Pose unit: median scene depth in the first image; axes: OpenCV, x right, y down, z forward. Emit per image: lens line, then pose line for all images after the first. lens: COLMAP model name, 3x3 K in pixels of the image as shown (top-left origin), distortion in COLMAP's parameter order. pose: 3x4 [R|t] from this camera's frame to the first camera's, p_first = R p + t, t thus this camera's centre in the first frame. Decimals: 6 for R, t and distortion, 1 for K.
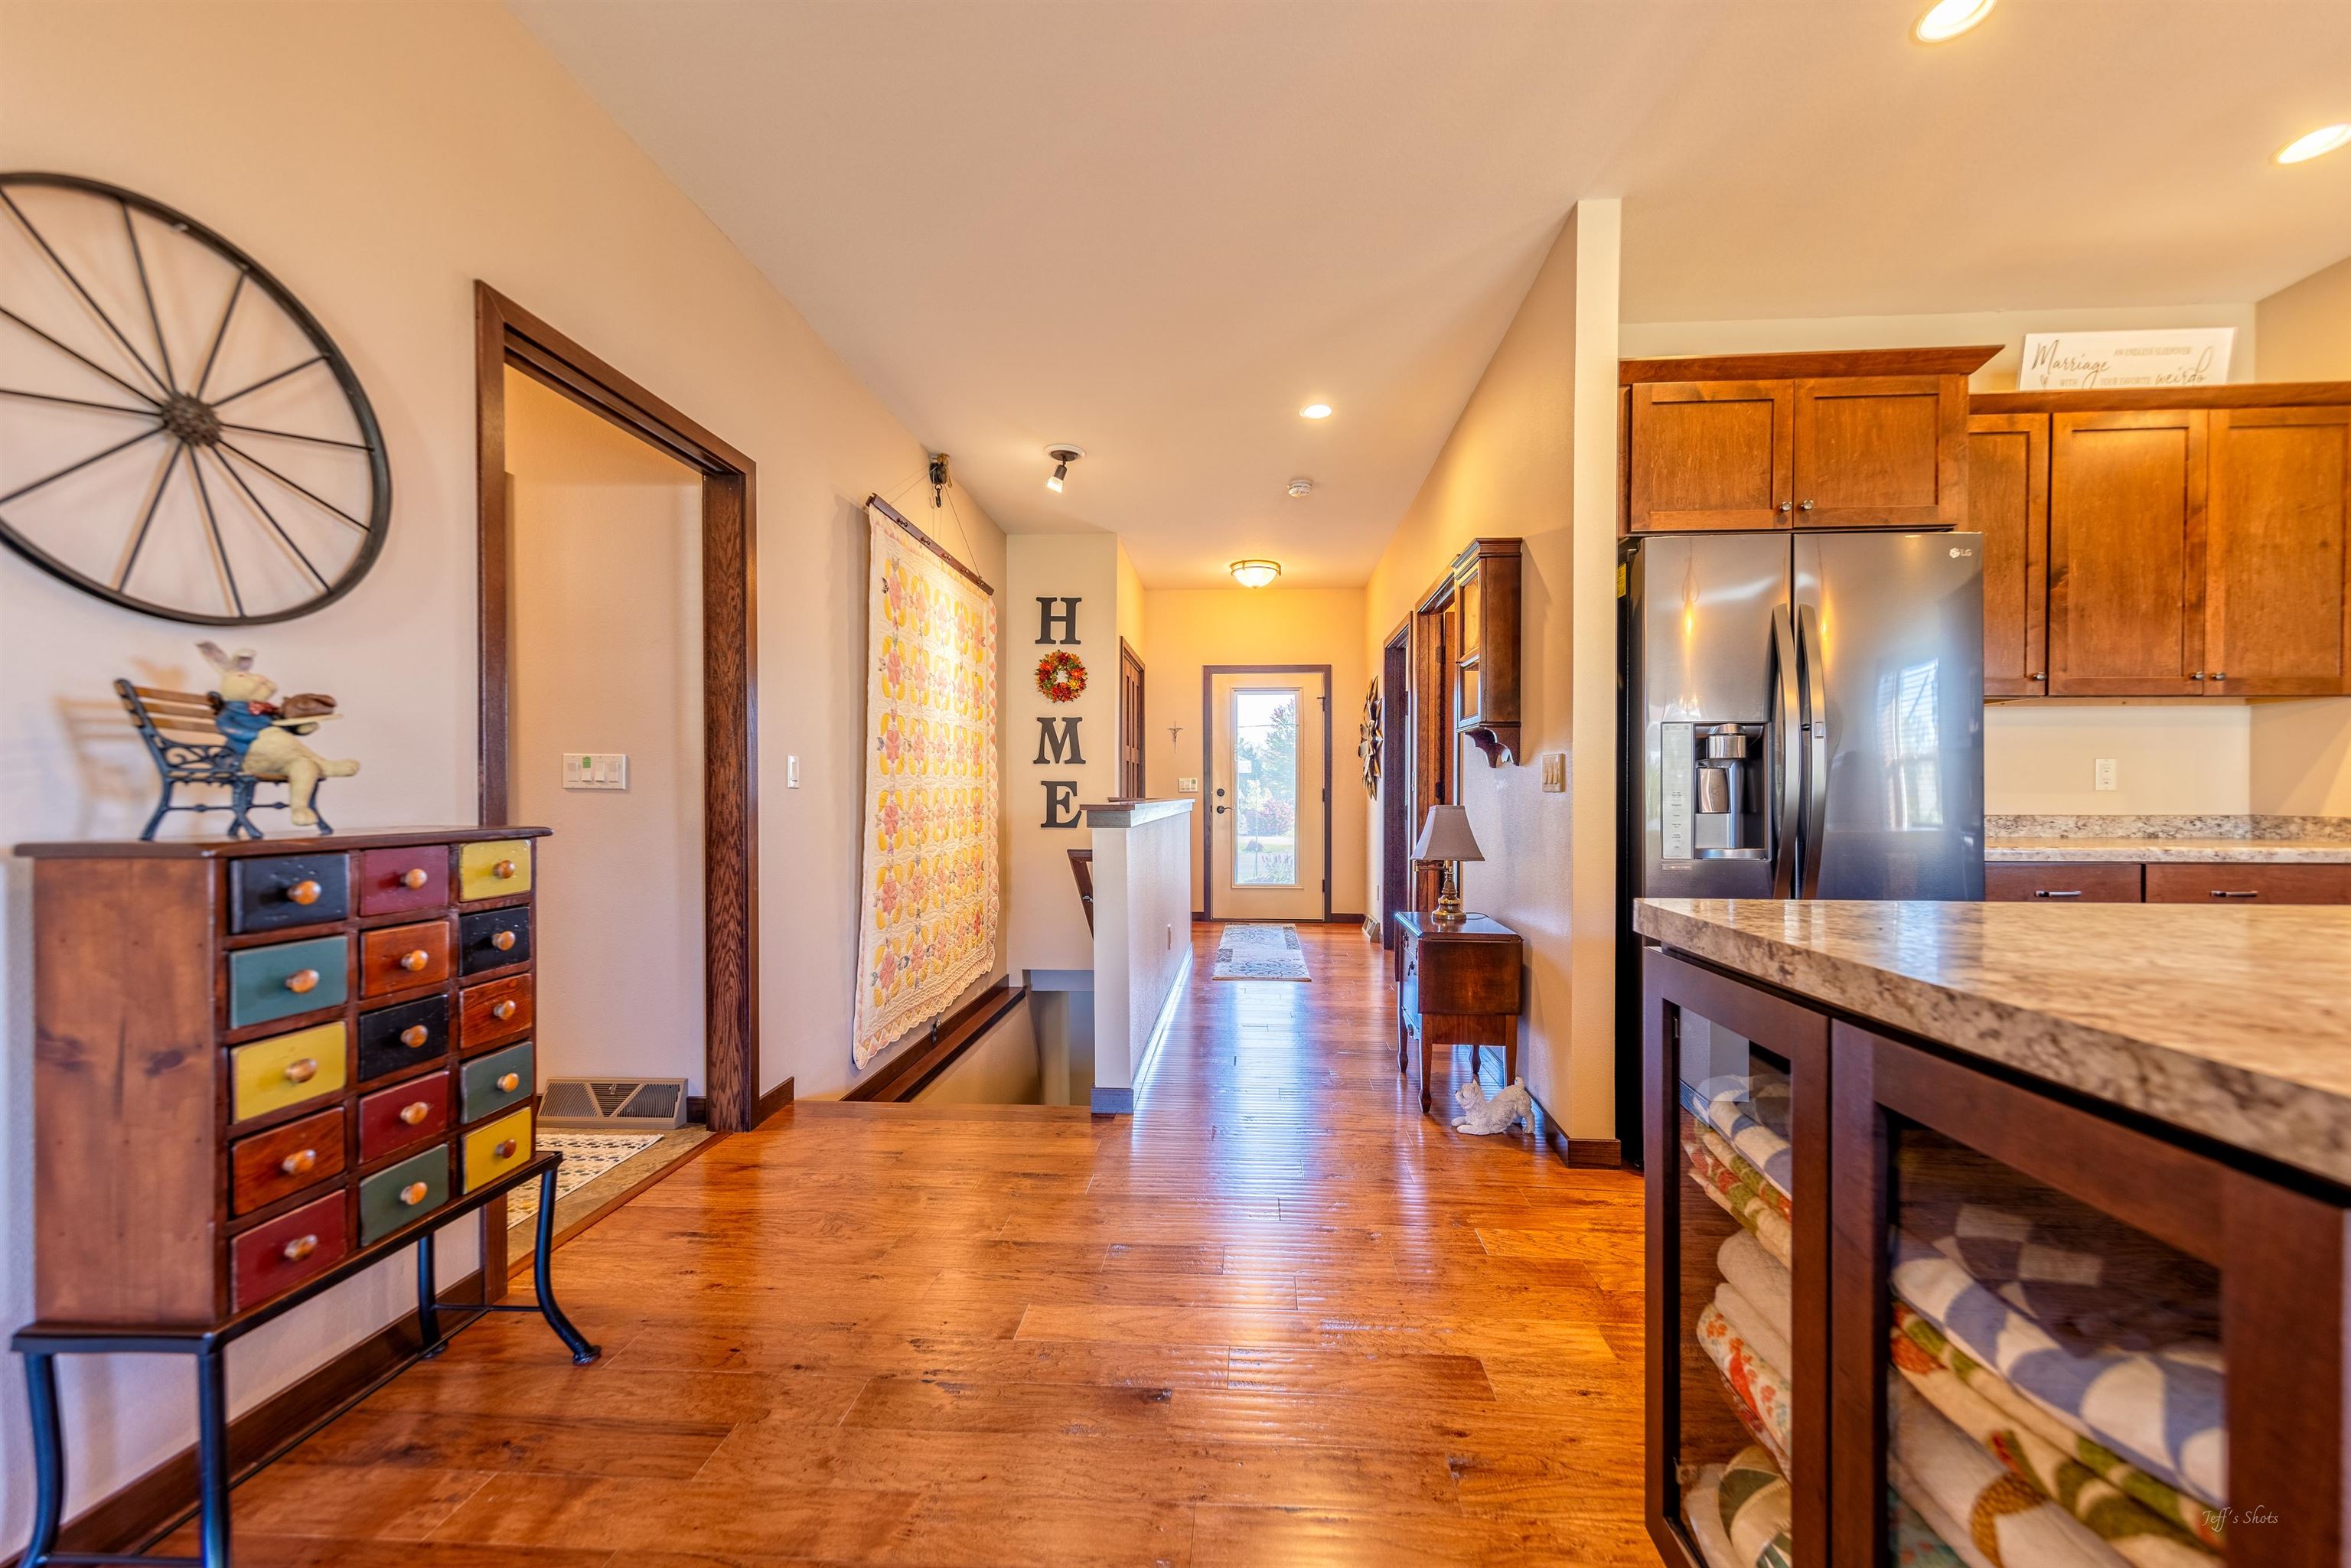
lens RADIAL K [[892.2, 0, 1201.1], [0, 892.2, 801.7], [0, 0, 1]] dist [0.006583, -0.000150]
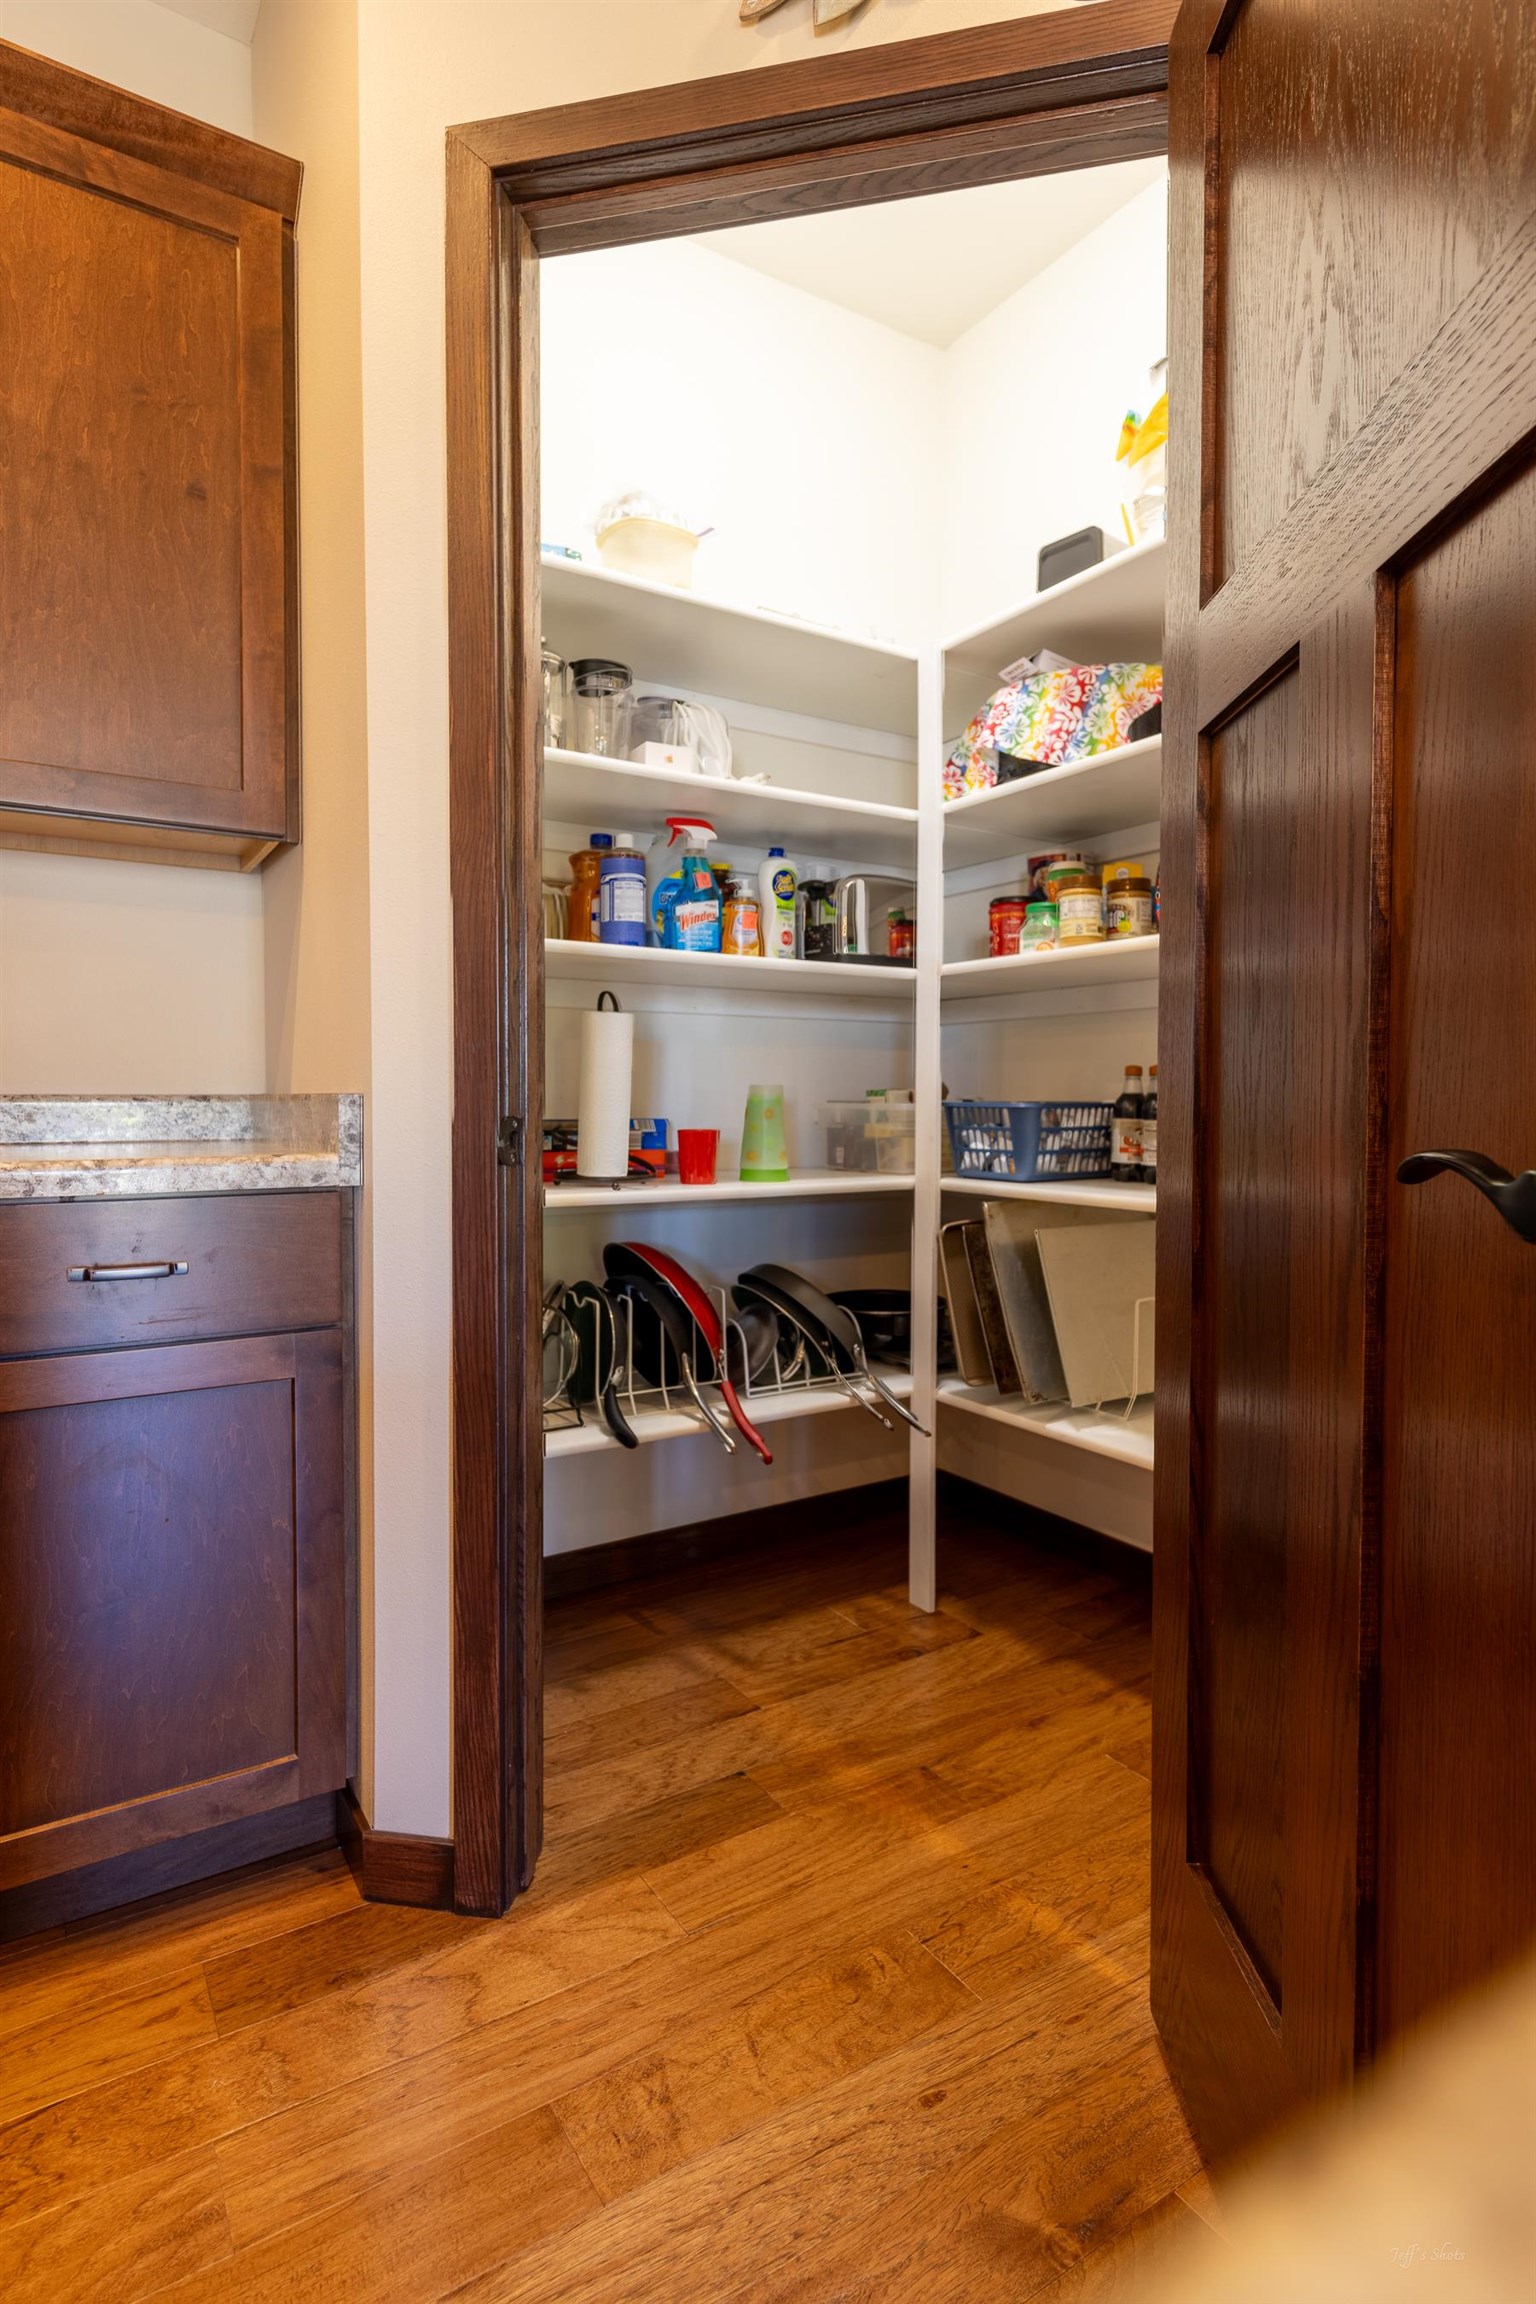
lens RADIAL K [[1155.8, 0, 768.0], [0, 1155.8, 1152.0], [0, 0, 1]] dist [-0.009945, -0.000190]
pose [[0.814297, -0.024234, 0.579943, 1.141547], [0.003363, 0.999308, 0.037036, 0.026096], [-0.580439, -0.028208, 0.813815, 0.354129]]
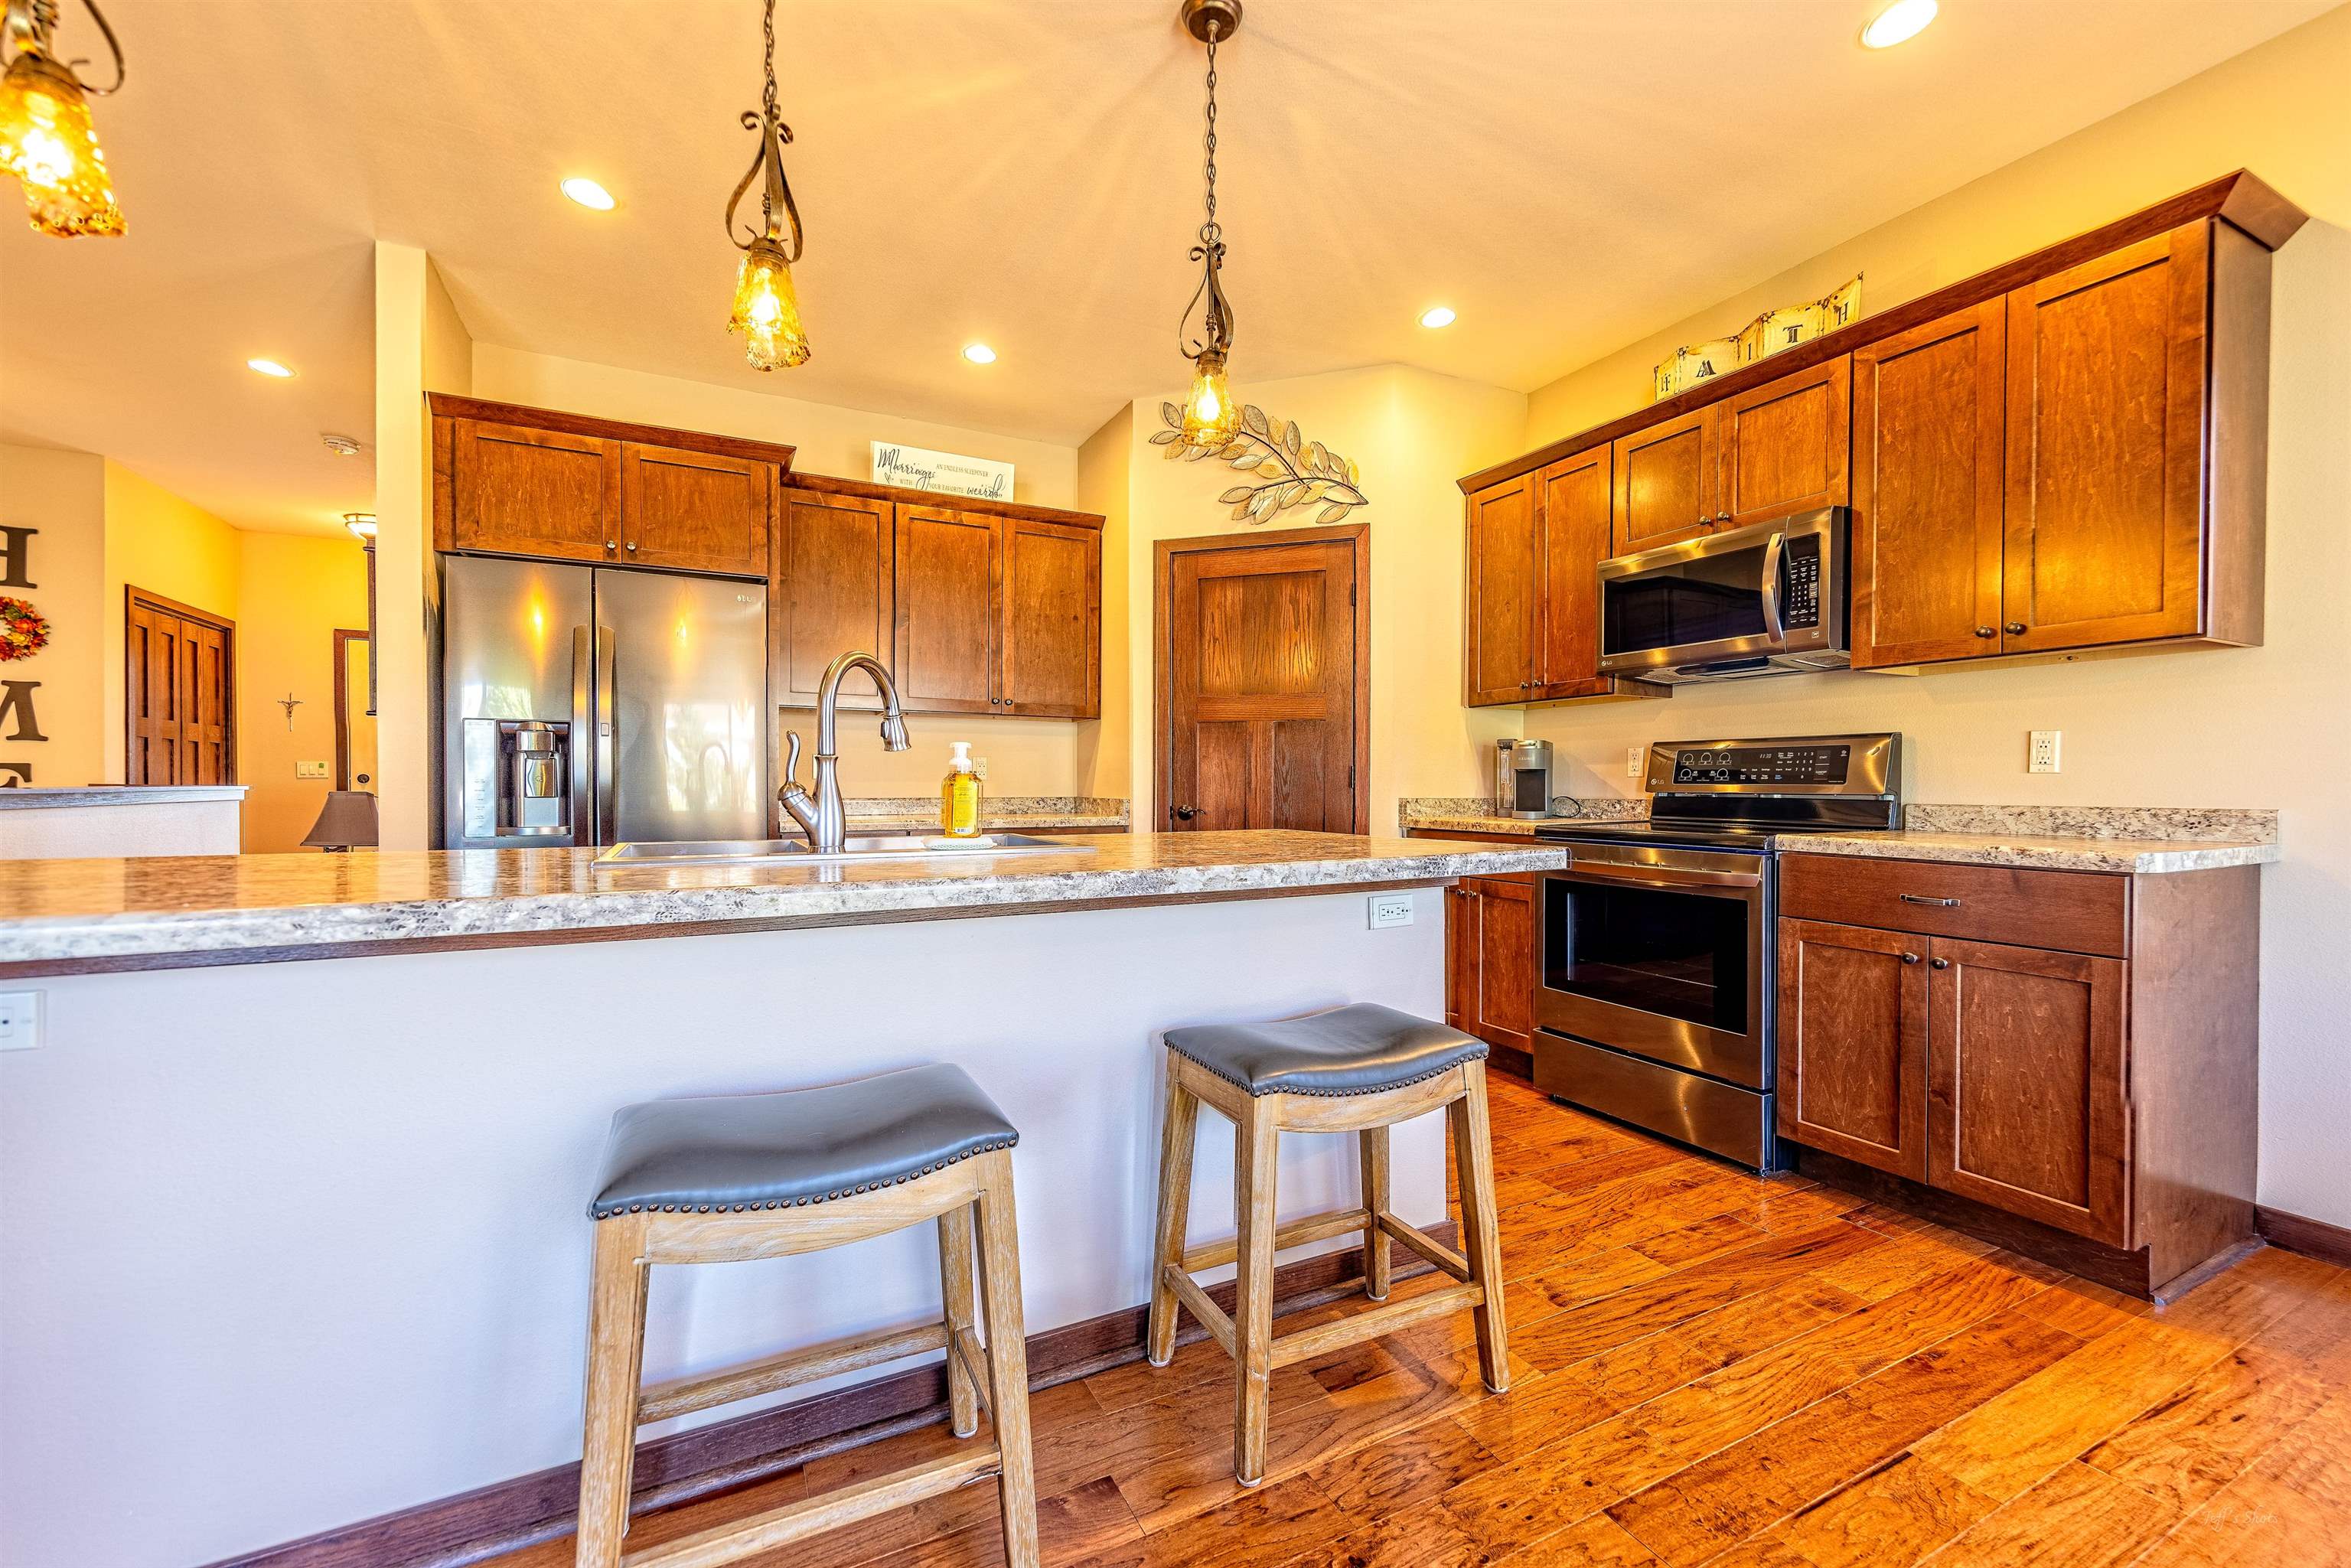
lens RADIAL K [[927.2, 0, 1169.4], [0, 927.2, 795.7], [0, 0, 1]] dist [0.007575, -0.000018]
pose [[0.862045, -0.003284, 0.506821, 0.595694], [0.000830, 0.999987, 0.005068, 0.003954], [-0.506830, -0.003948, 0.862037, -0.422242]]
